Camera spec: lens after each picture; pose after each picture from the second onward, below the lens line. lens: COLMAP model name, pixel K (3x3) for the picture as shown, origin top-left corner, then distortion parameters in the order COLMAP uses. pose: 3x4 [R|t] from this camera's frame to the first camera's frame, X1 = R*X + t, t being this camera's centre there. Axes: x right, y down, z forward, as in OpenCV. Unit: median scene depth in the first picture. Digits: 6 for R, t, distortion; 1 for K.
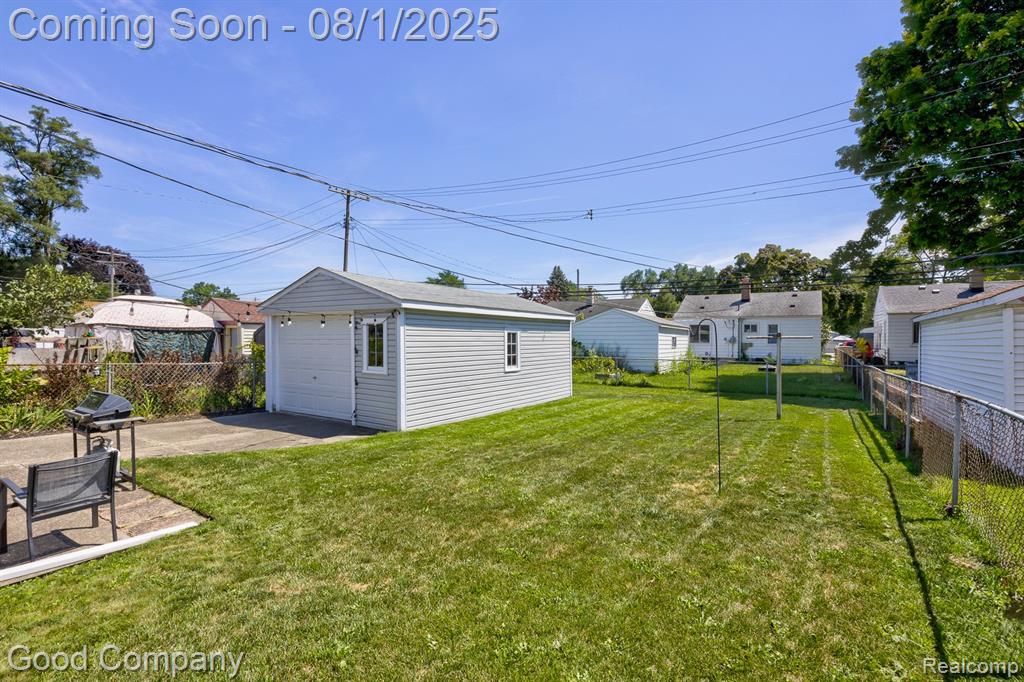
lens RADIAL K [[477.5, 0, 512.7], [0, 477.5, 365.5], [0, 0, 1]] dist [-0.023309, 0.002431]
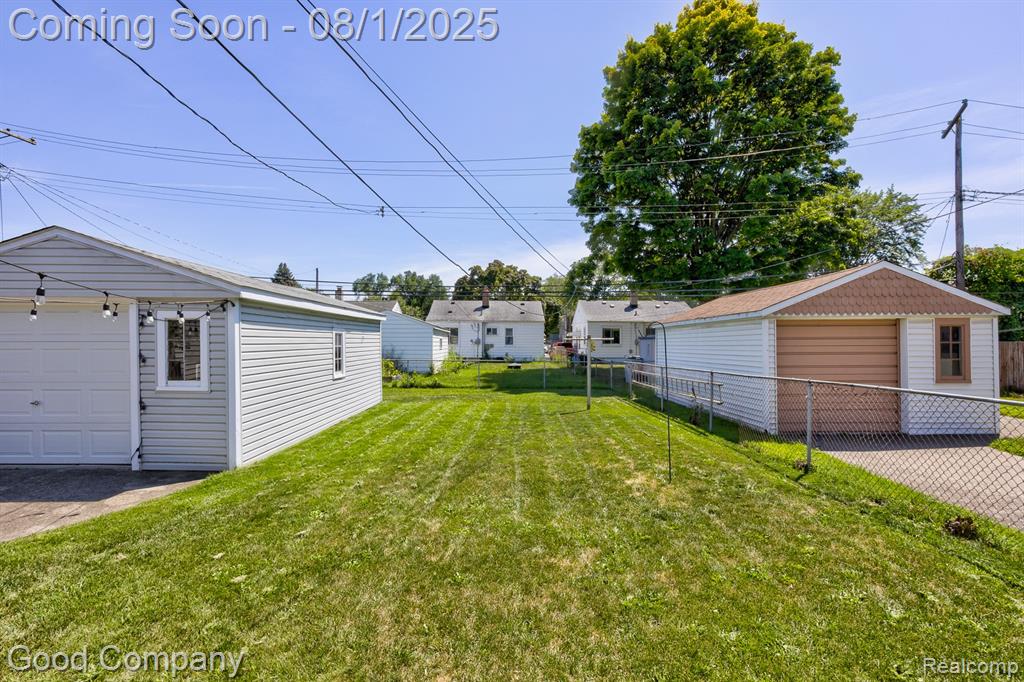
lens RADIAL K [[456.0, 0, 514.1], [0, 456.0, 346.6], [0, 0, 1]] dist [-0.019672, 0.006477]
pose [[0.831028, -0.006410, 0.556194, -0.226991], [0.029762, 0.999014, -0.032955, -0.009794], [-0.555434, 0.043941, 0.830399, 0.165909]]
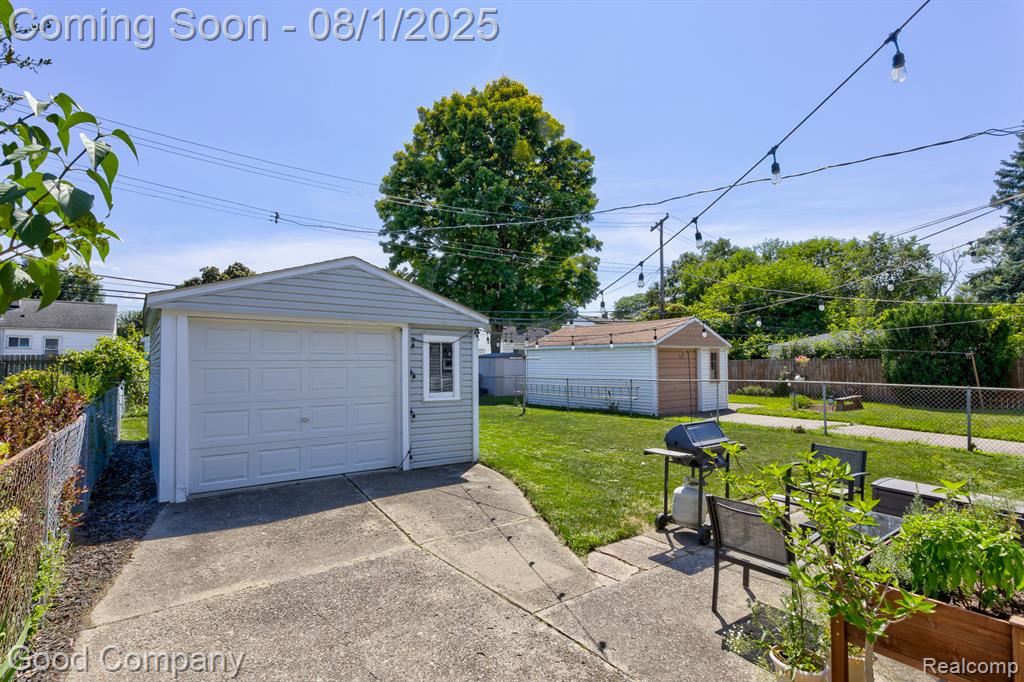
lens RADIAL K [[477.5, 0, 505.8], [0, 477.5, 356.5], [0, 0, 1]] dist [-0.023309, 0.002431]
pose [[0.345584, 0.004146, 0.938379, -0.942510], [0.040559, 0.998990, -0.019351, -0.036277], [-0.937511, 0.044747, 0.345066, 0.531234]]
